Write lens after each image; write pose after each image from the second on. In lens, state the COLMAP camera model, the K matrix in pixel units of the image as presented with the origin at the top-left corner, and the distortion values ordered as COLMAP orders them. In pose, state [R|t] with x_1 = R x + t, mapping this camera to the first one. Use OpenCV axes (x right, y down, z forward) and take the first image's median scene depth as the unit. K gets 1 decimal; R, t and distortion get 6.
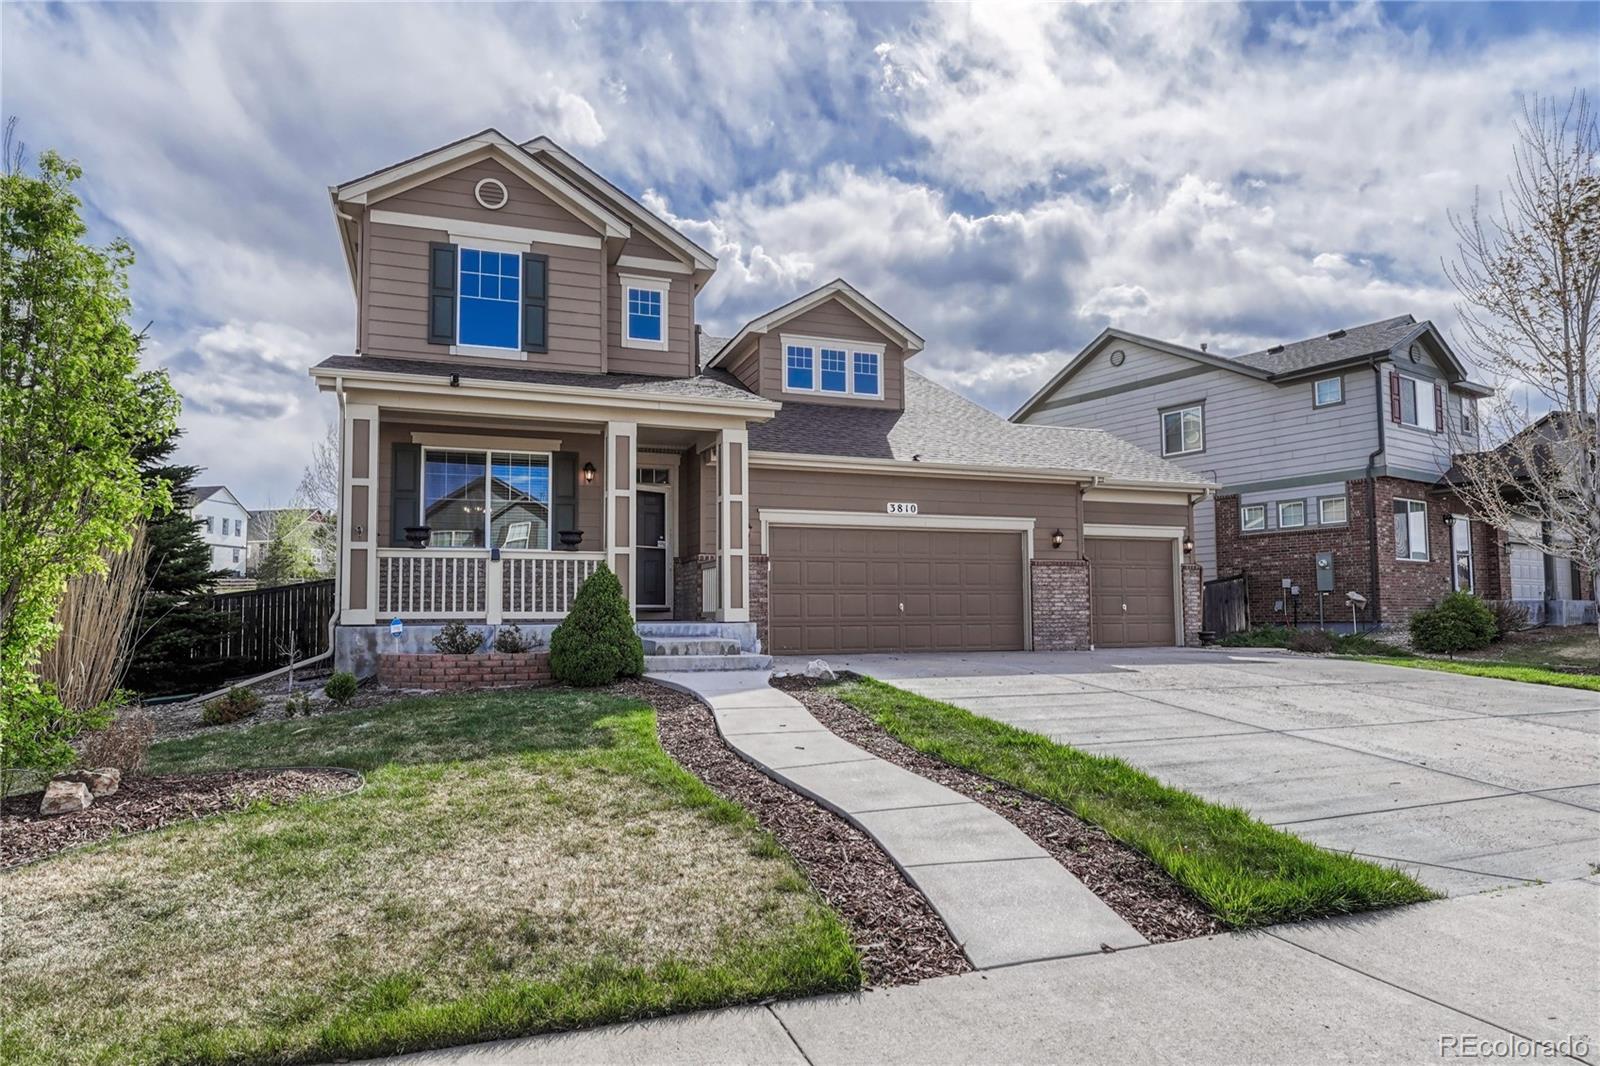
lens RADIAL K [[852.2, 0, 800.0], [0, 852.2, 533.0], [0, 0, 1]] dist [-0.000326, -0.000027]
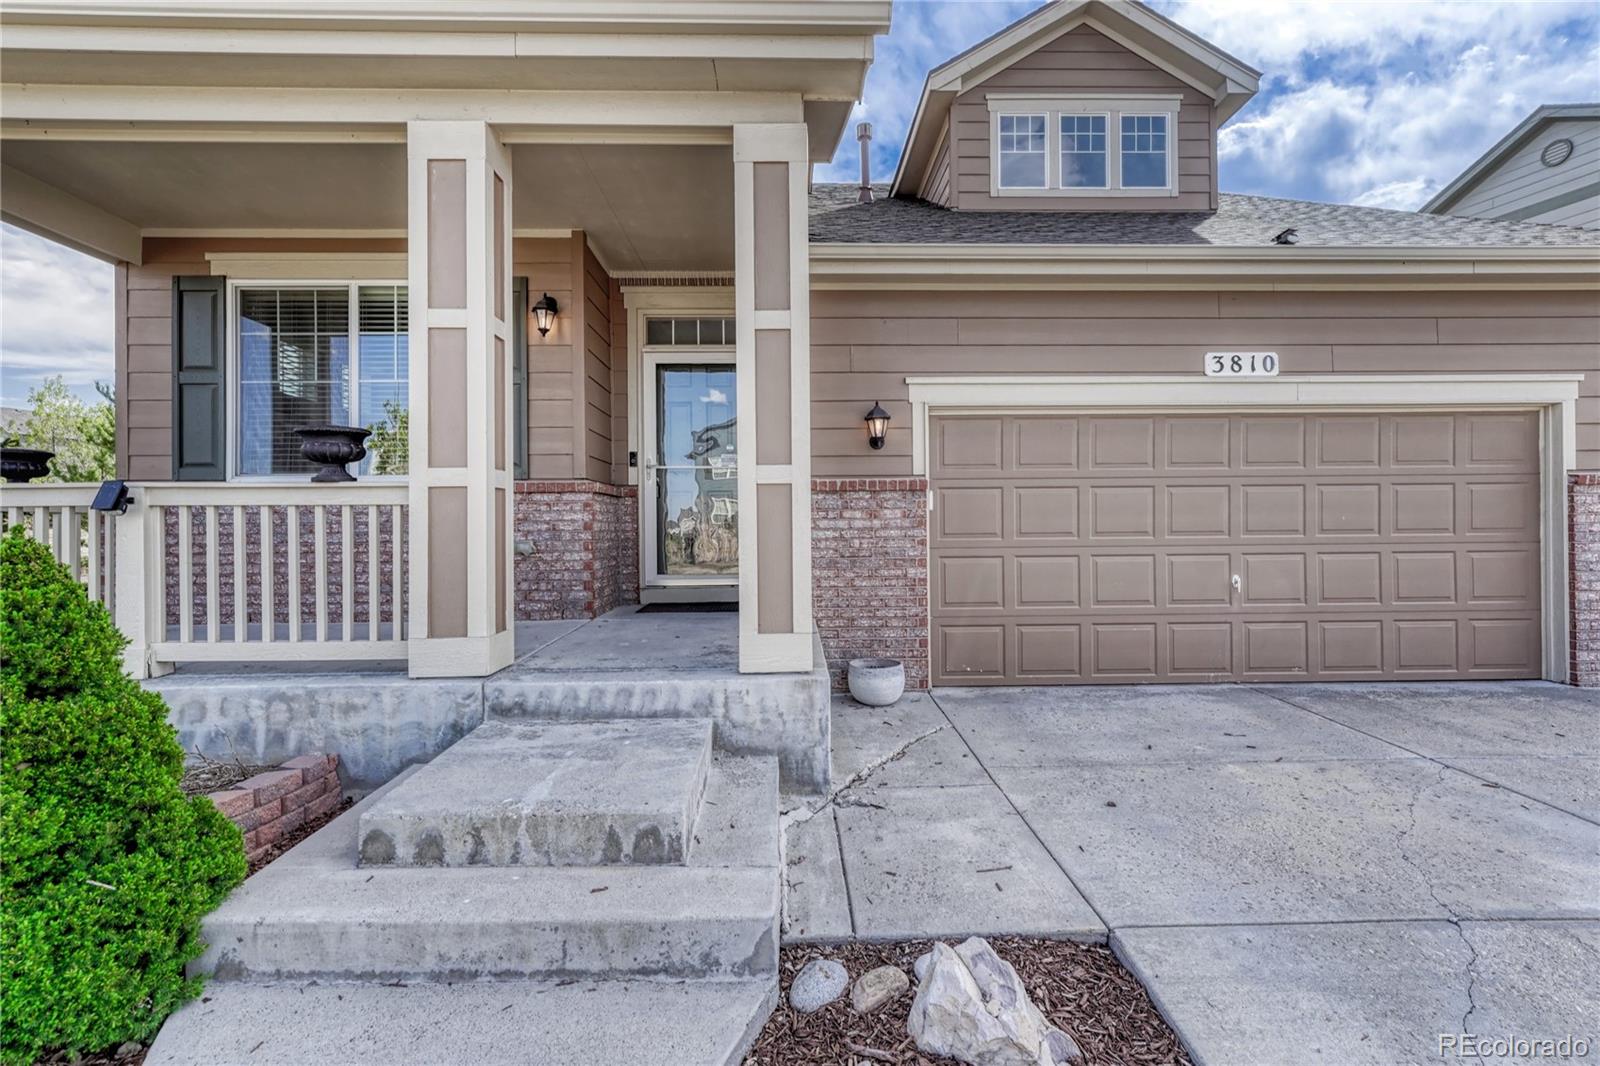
lens RADIAL K [[808.2, 0, 800.0], [0, 808.2, 533.0], [0, 0, 1]] dist [0.004290, 0.000873]
pose [[0.954054, -0.001467, -0.299630, 0.025046], [0.030938, 0.995126, 0.093638, 0.011833], [0.298032, -0.098606, 0.949449, 0.496474]]
